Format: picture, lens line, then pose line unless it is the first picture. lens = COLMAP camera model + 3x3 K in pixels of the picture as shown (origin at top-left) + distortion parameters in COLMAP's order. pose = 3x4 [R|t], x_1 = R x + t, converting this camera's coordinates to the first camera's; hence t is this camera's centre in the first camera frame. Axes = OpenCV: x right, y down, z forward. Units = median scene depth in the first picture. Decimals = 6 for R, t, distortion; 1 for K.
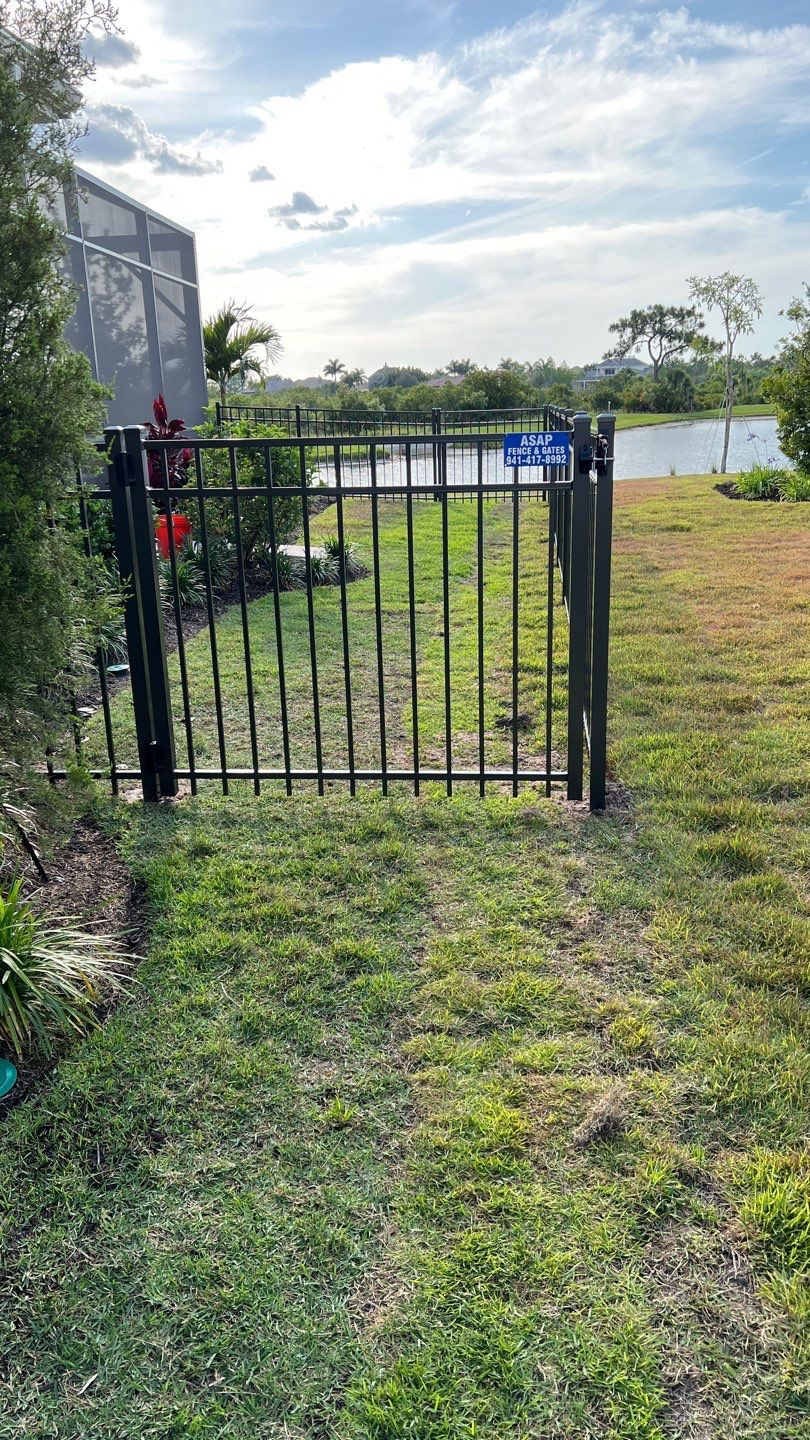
lens RADIAL K [[1093.3, 0, 398.4], [0, 1093.3, 720.3], [0, 0, 1]] dist [0.076757, -0.017986]
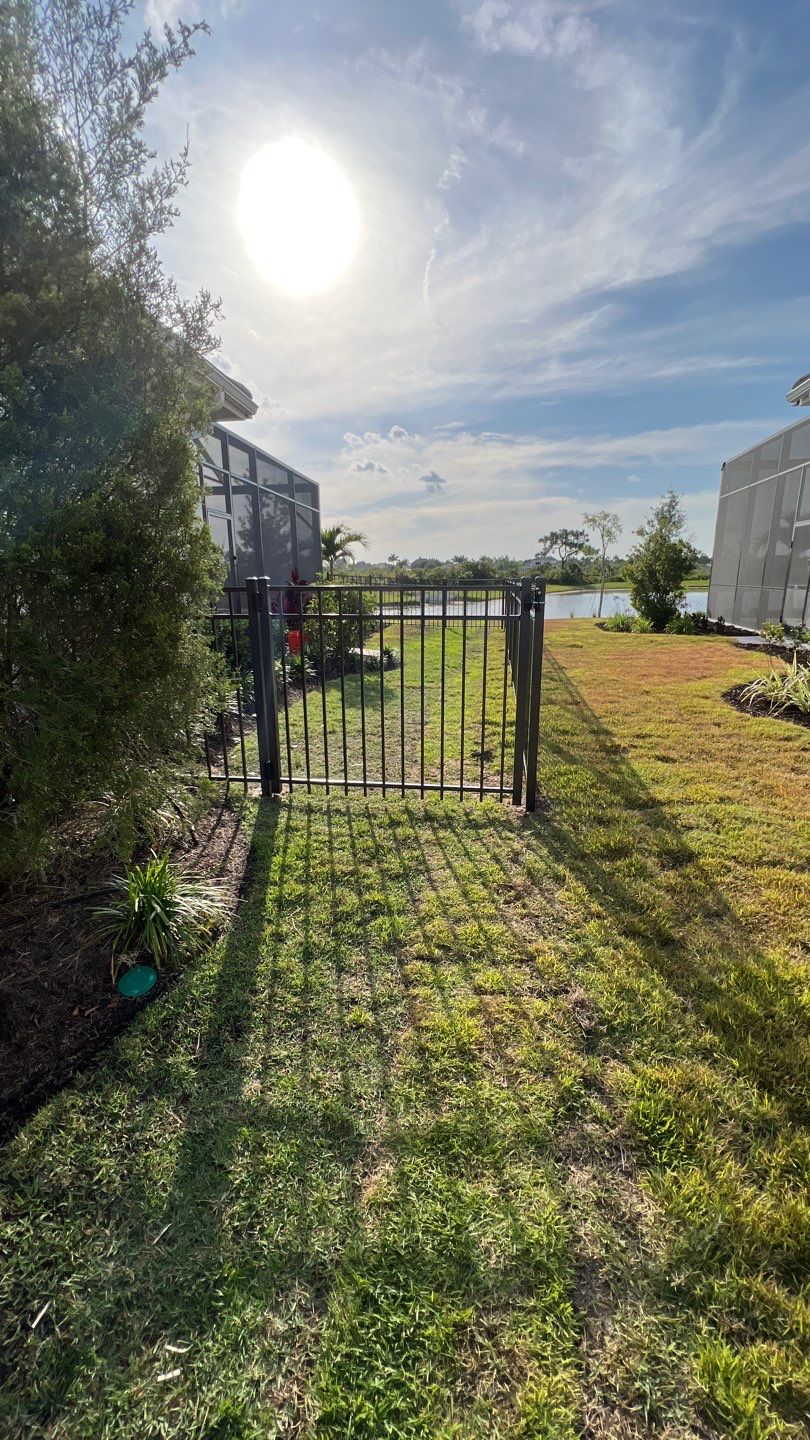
lens RADIAL K [[578.8, 0, 401.8], [0, 578.8, 727.1], [0, 0, 1]] dist [0.003878, -0.000190]
pose [[0.998887, 0.032370, -0.034313, 0.012550], [-0.033278, 0.999102, -0.026219, -0.016255], [0.033434, 0.027332, 0.999067, 0.109666]]
